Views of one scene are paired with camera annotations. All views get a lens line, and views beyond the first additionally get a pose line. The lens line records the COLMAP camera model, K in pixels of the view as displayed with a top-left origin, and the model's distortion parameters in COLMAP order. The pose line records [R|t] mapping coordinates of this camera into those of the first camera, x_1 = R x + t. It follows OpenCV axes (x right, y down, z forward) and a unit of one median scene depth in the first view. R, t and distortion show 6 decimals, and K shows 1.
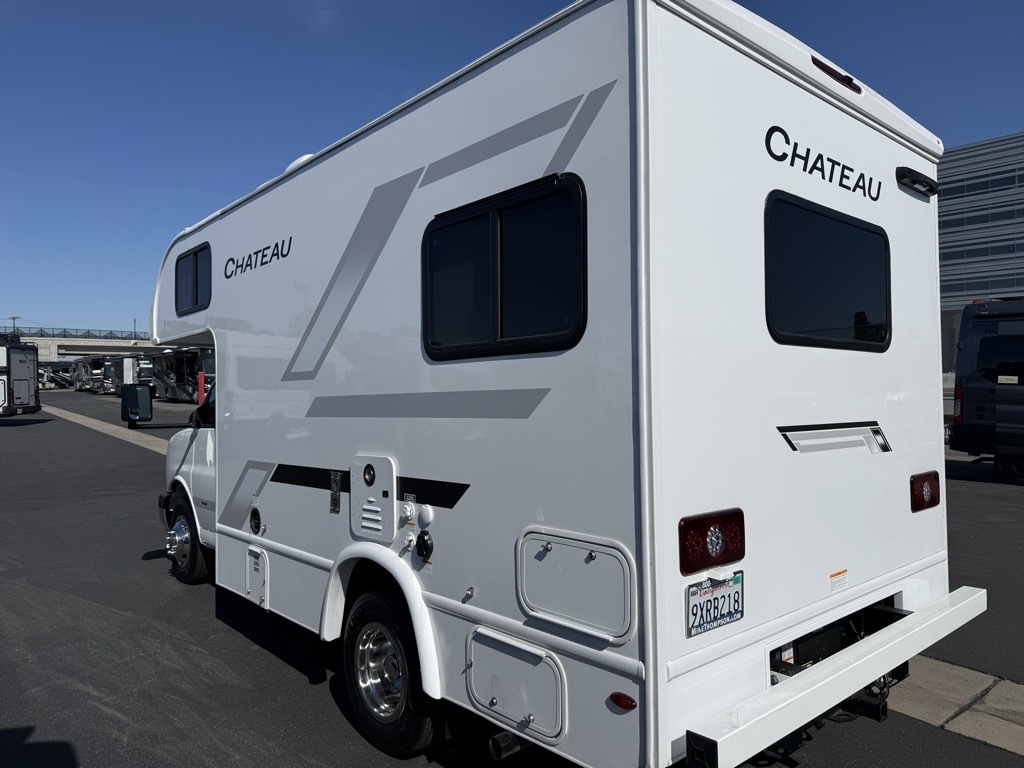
lens RADIAL K [[735.7, 0, 514.4], [0, 735.7, 384.8], [0, 0, 1]] dist [0.009914, -0.015722]
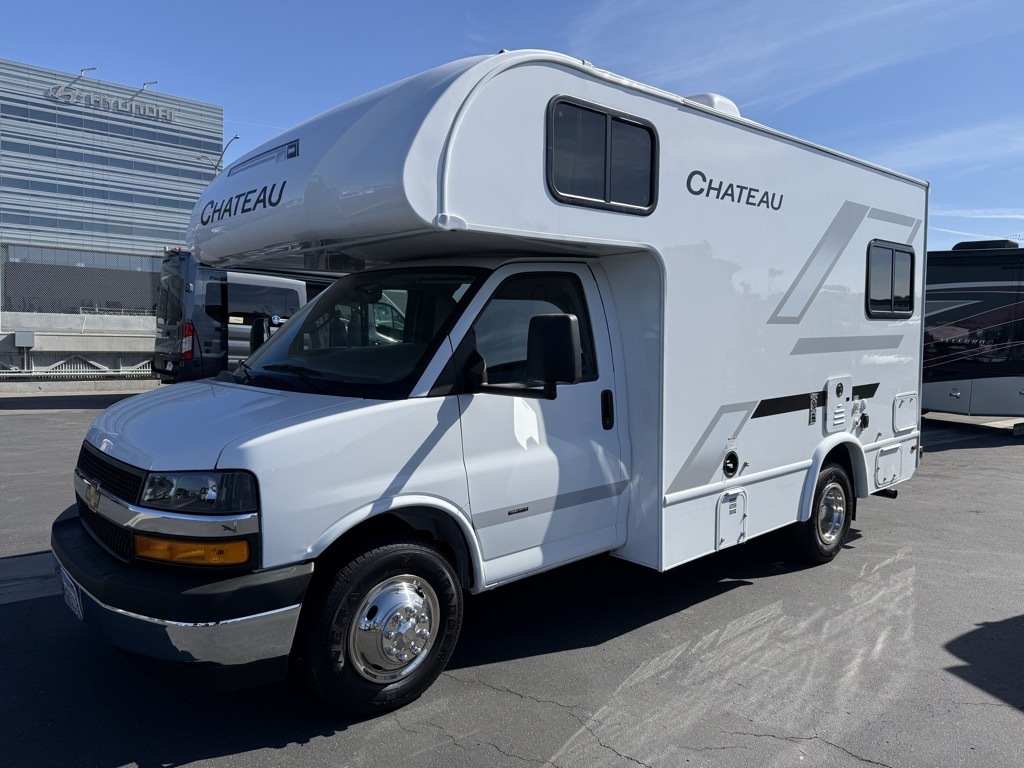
lens RADIAL K [[735.7, 0, 514.0], [0, 735.7, 382.6], [0, 0, 1]] dist [0.009914, -0.015722]
pose [[-0.025587, -0.063389, 0.997661, -1.416434], [-0.023795, 0.997743, 0.062784, 0.022990], [-0.999389, -0.022133, -0.027038, 1.422250]]
